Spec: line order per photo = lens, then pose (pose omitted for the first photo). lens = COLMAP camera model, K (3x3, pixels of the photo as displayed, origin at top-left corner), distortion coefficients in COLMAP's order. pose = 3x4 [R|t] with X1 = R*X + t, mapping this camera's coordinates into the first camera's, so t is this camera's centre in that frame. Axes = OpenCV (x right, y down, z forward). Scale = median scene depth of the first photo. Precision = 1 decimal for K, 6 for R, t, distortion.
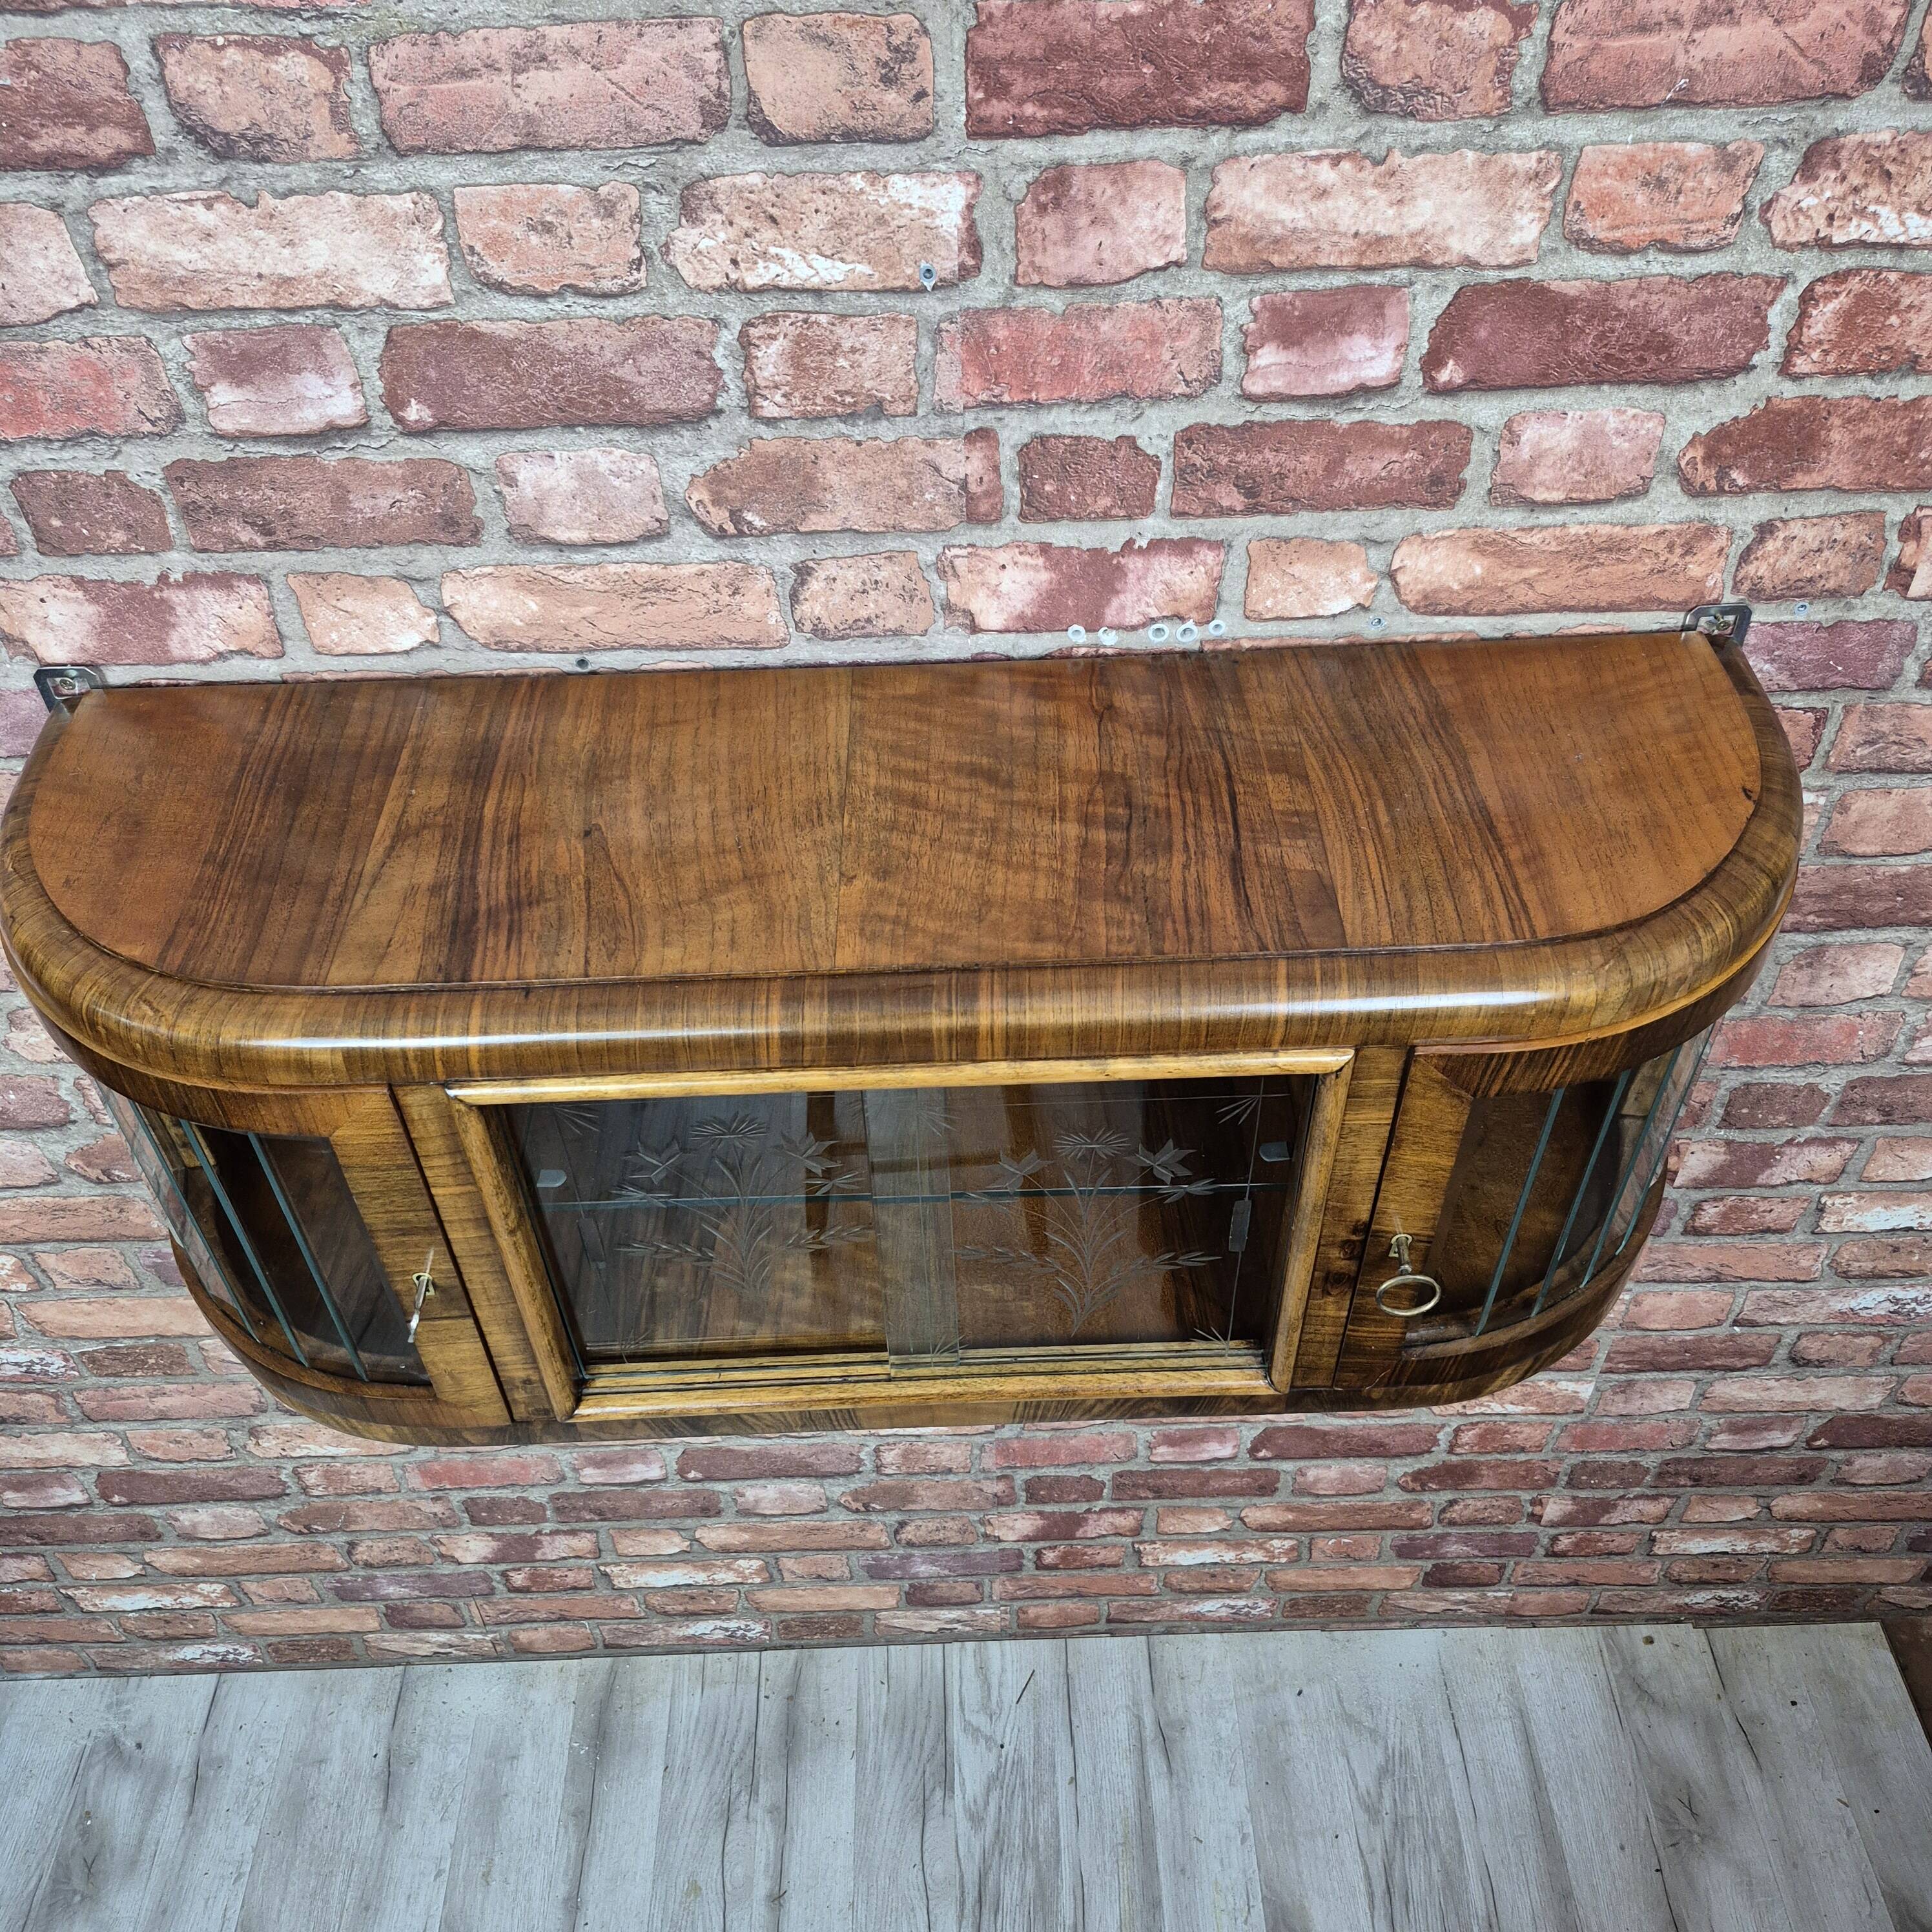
lens RADIAL K [[1846.8, 0, 969.3], [0, 1846.8, 999.8], [0, 0, 1]] dist [0.030551, 0.000000]
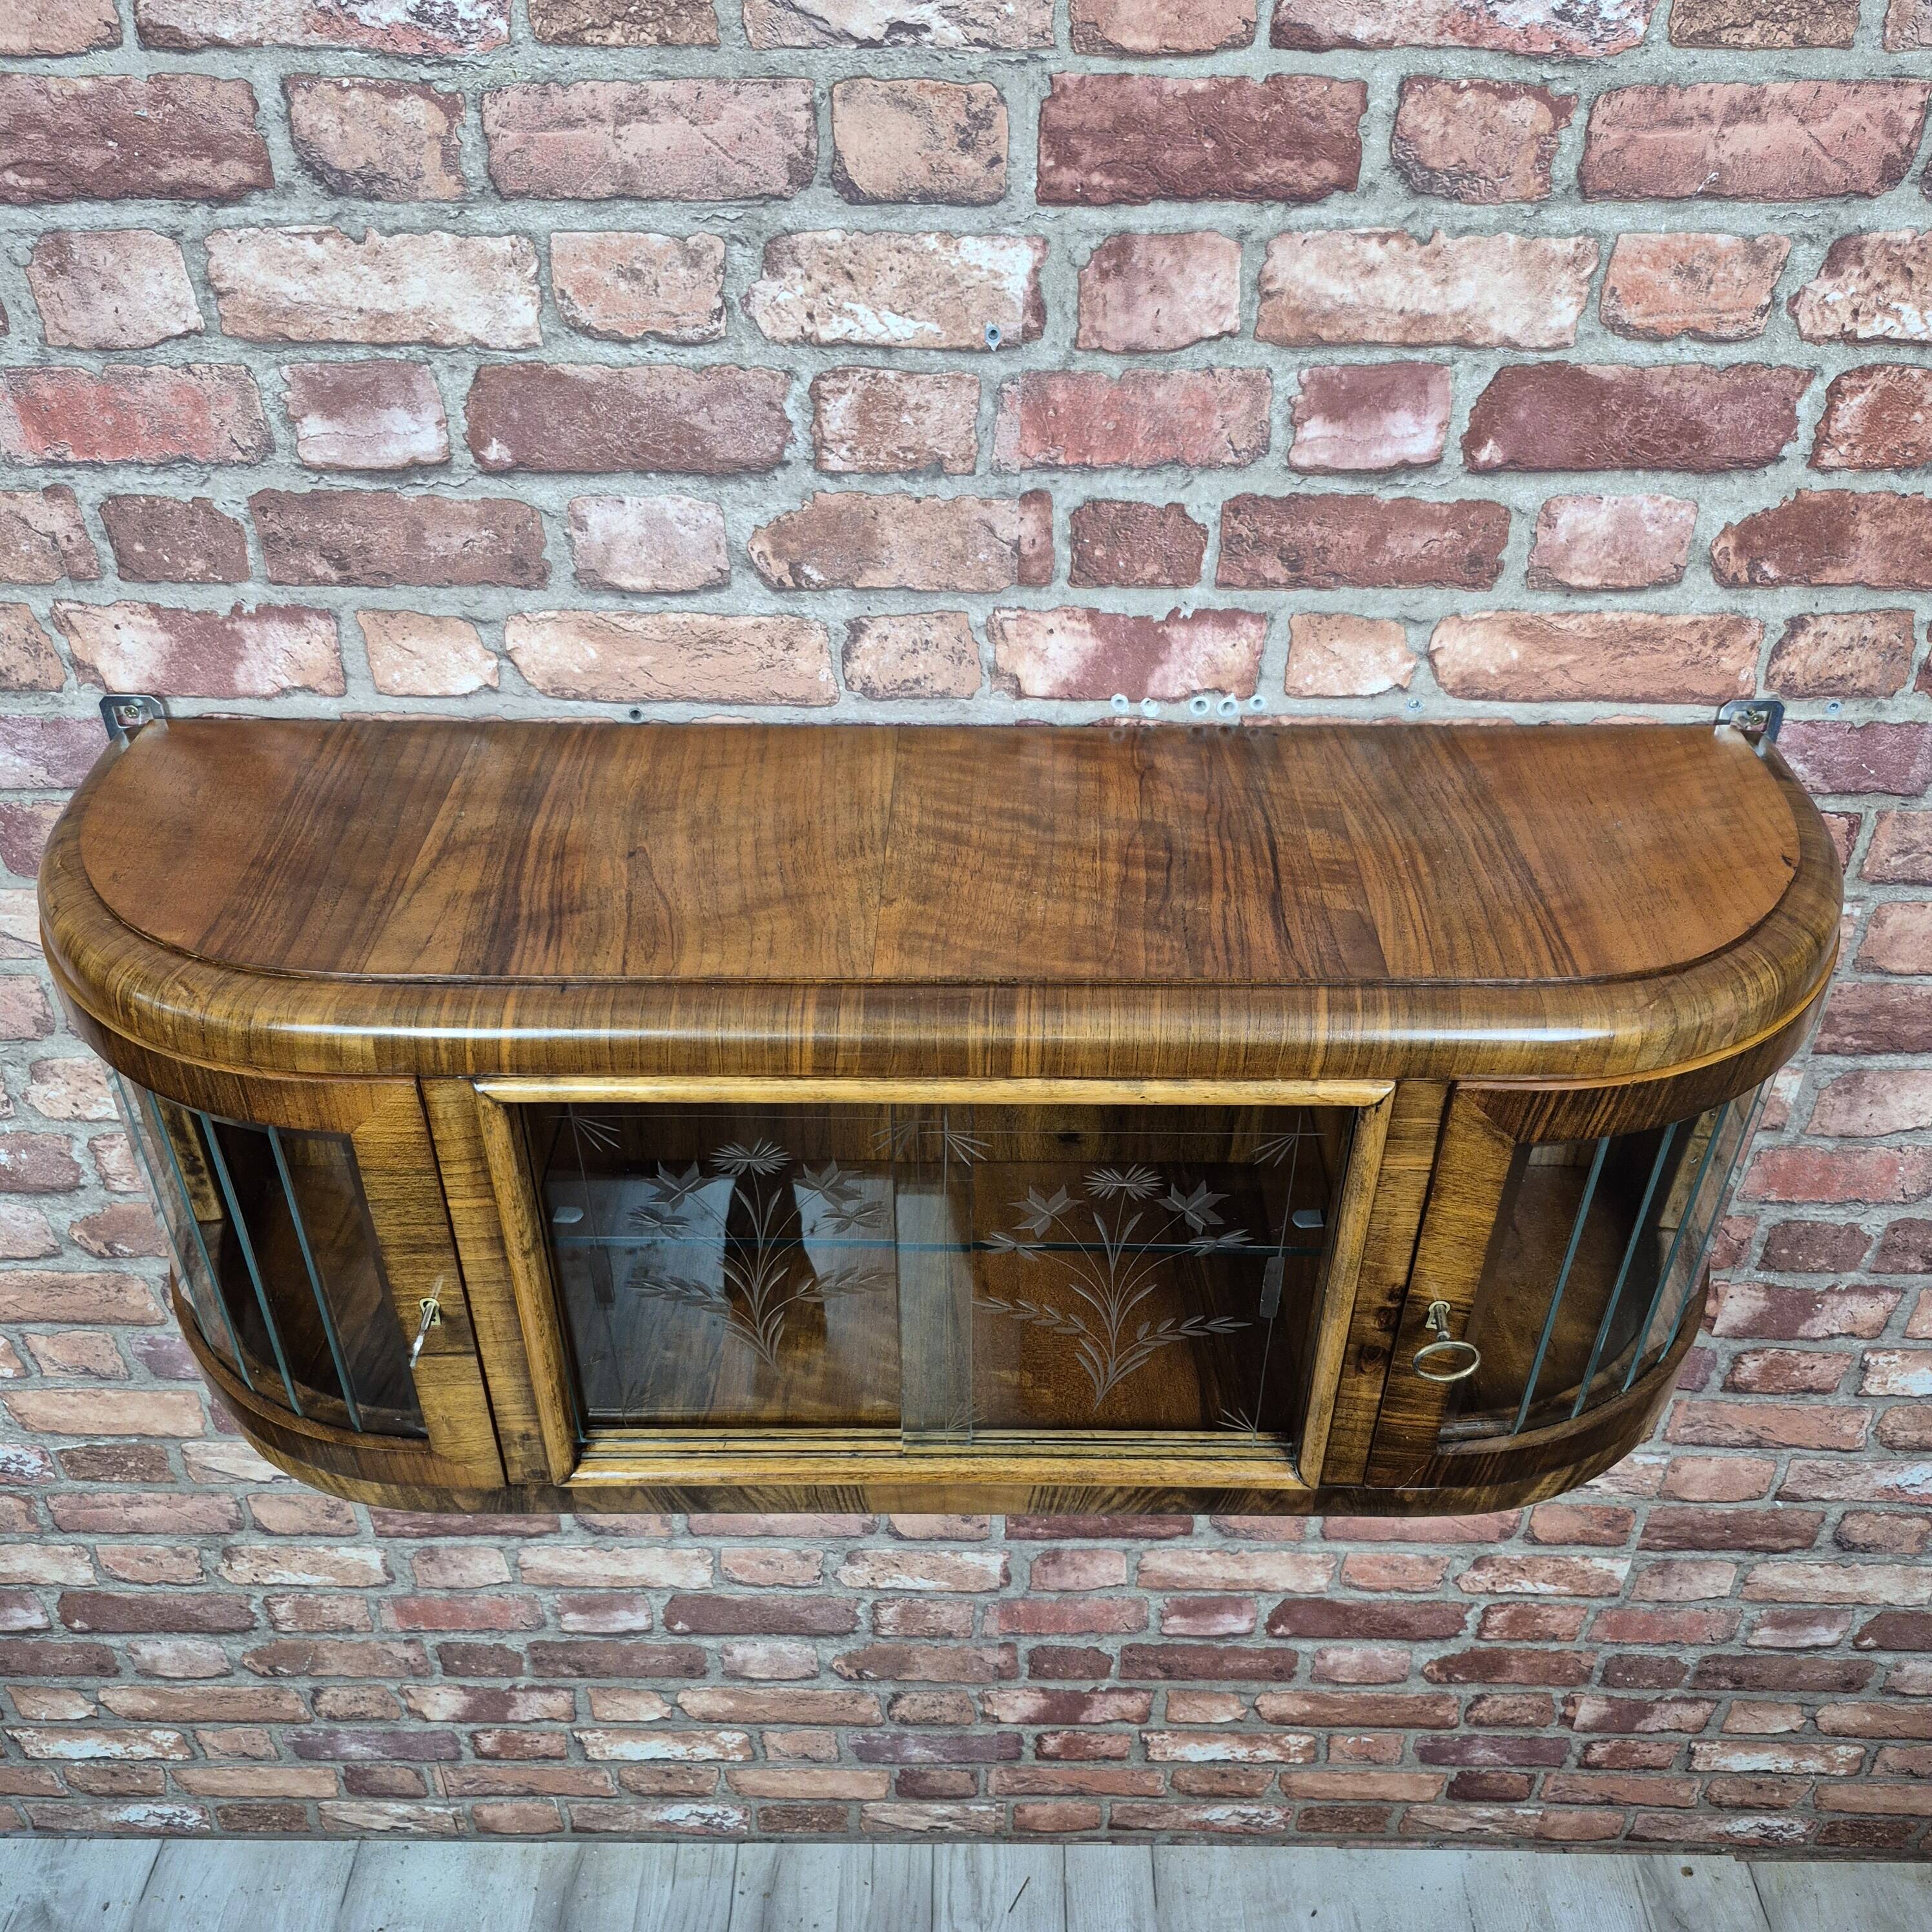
lens RADIAL K [[1846.8, 0, 963.5], [0, 1846.8, 998.2], [0, 0, 1]] dist [0.030551, 0.000000]
pose [[0.999124, 0.040425, -0.010808, -0.011117], [-0.041579, 0.988178, -0.147566, 0.121904], [0.004715, 0.147886, 0.988993, 0.015478]]
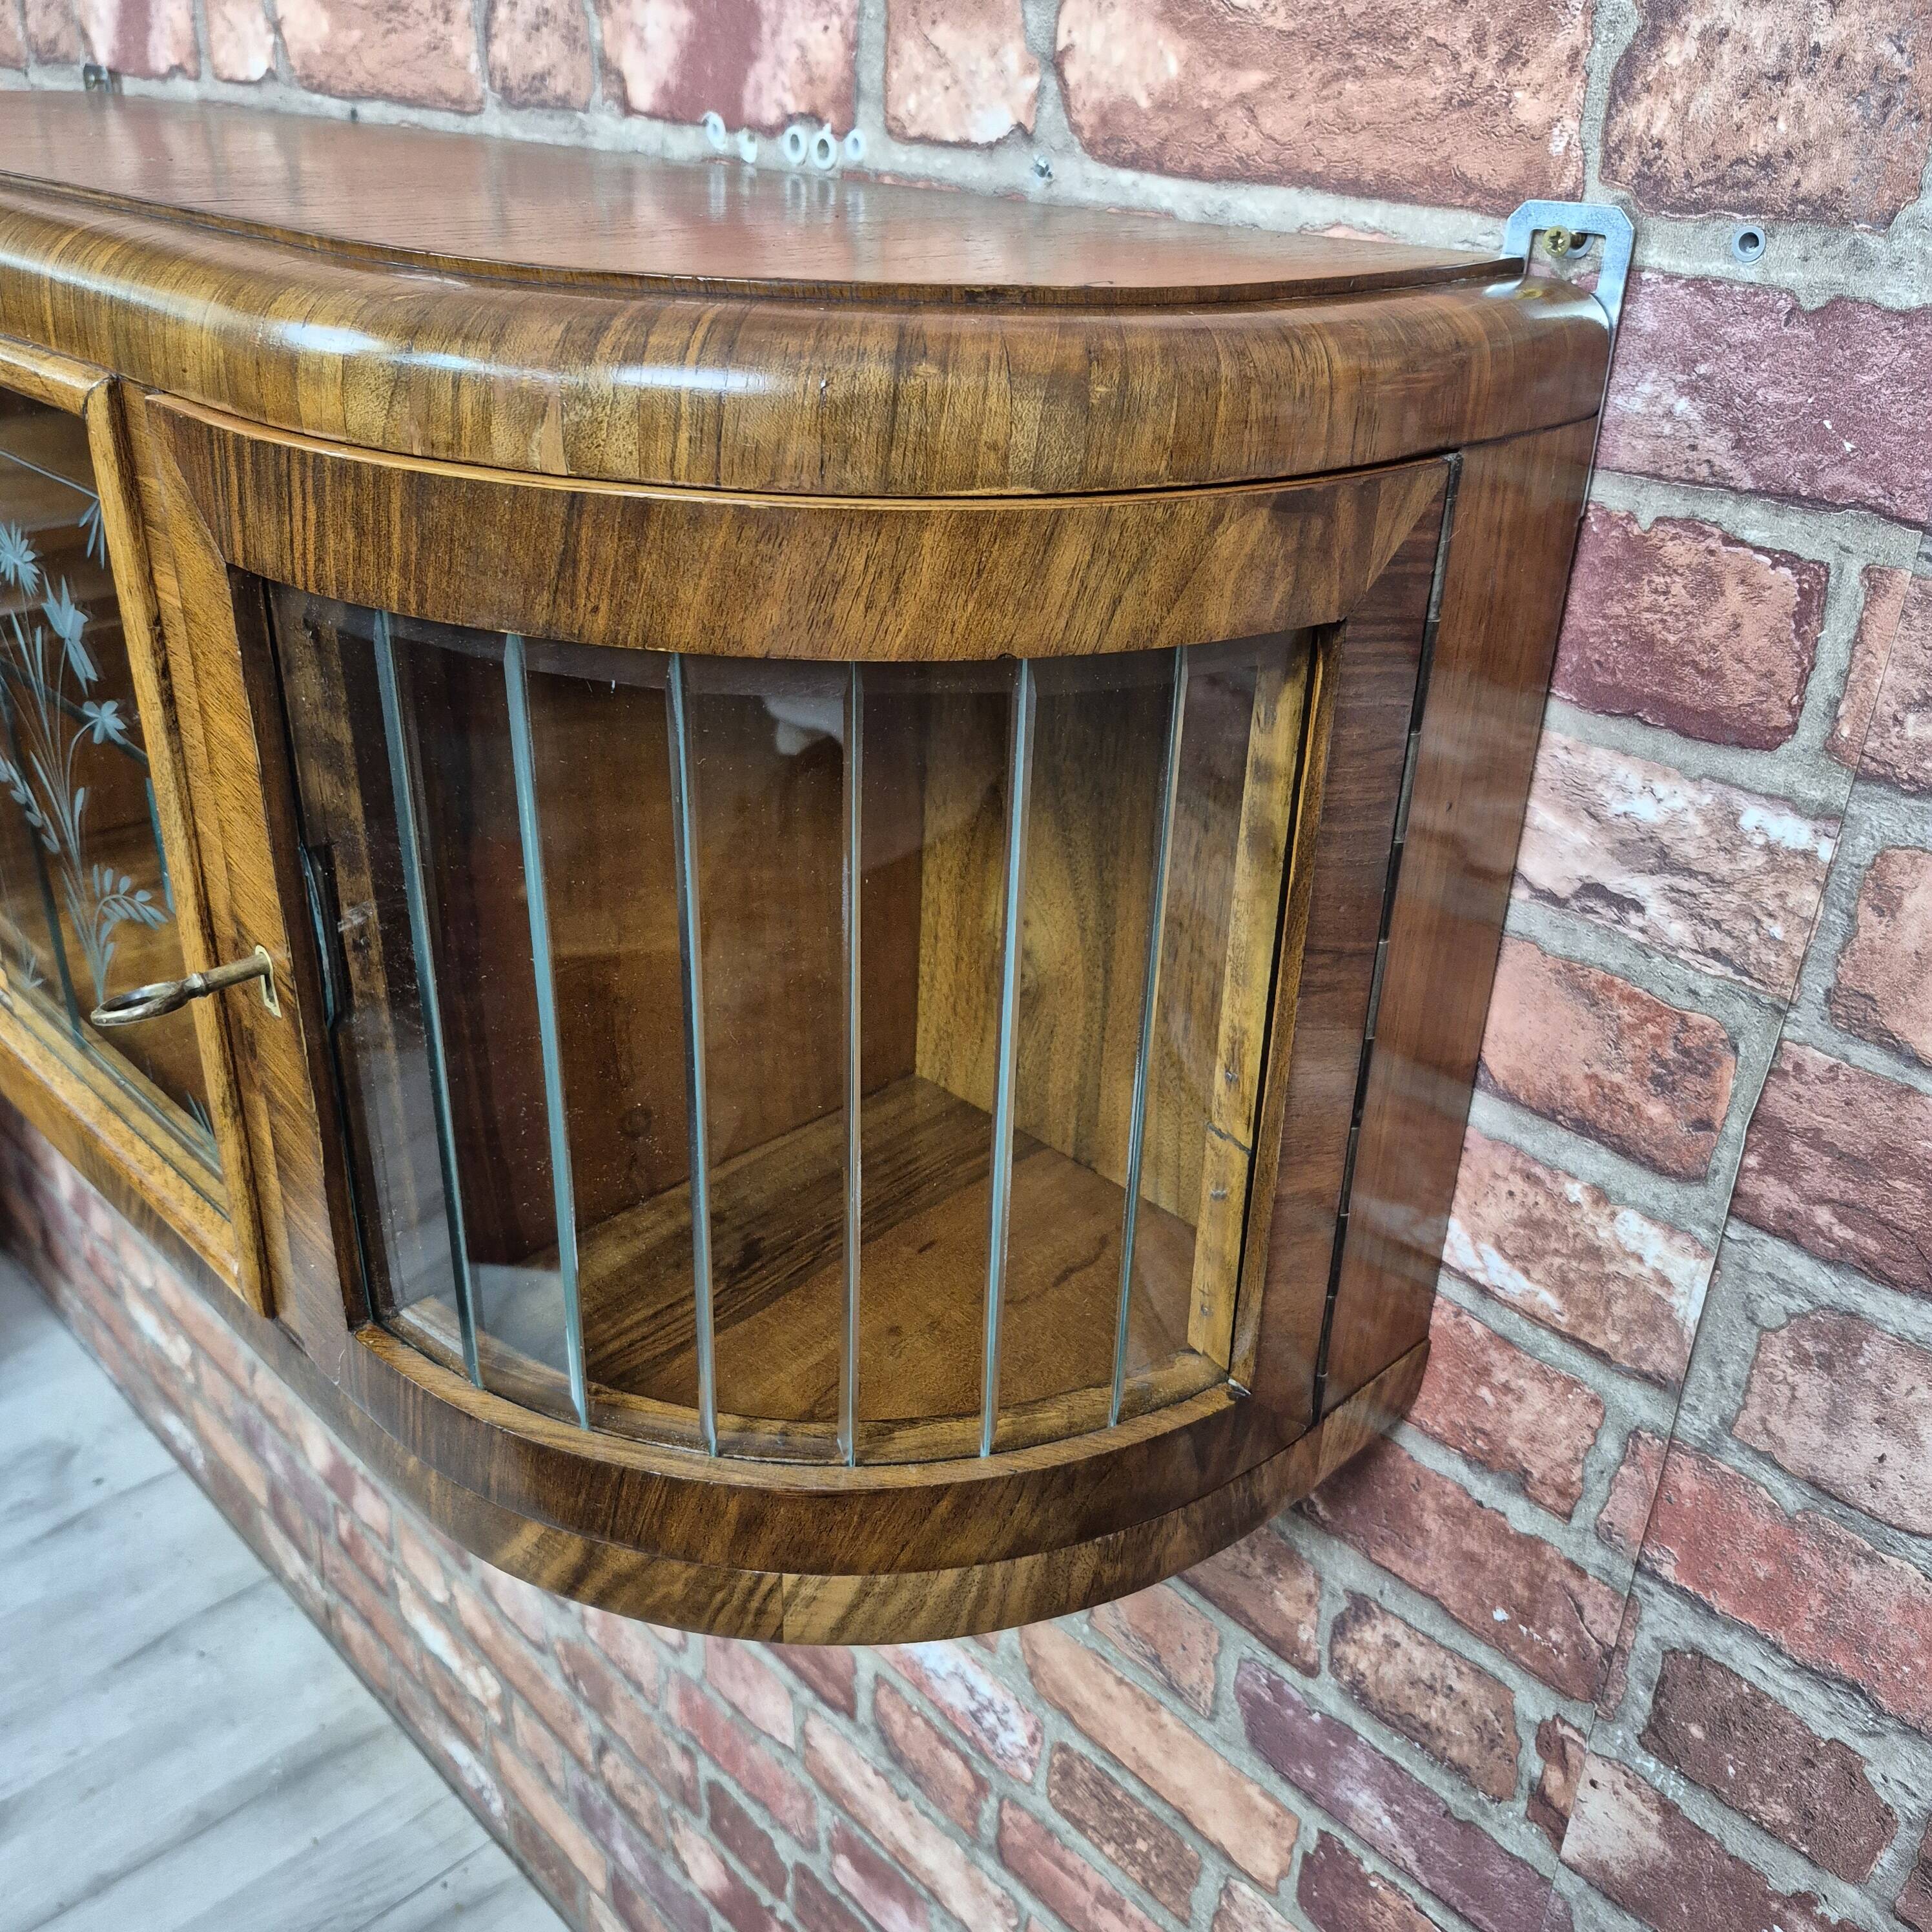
lens RADIAL K [[1846.8, 0, 960.2], [0, 1846.8, 969.0], [0, 0, 1]] dist [0.030551, 0.000000]
pose [[0.684450, 0.372683, -0.626606, 0.689855], [-0.558157, 0.820790, -0.121506, 0.090627], [0.469029, 0.432910, 0.769806, 0.678493]]
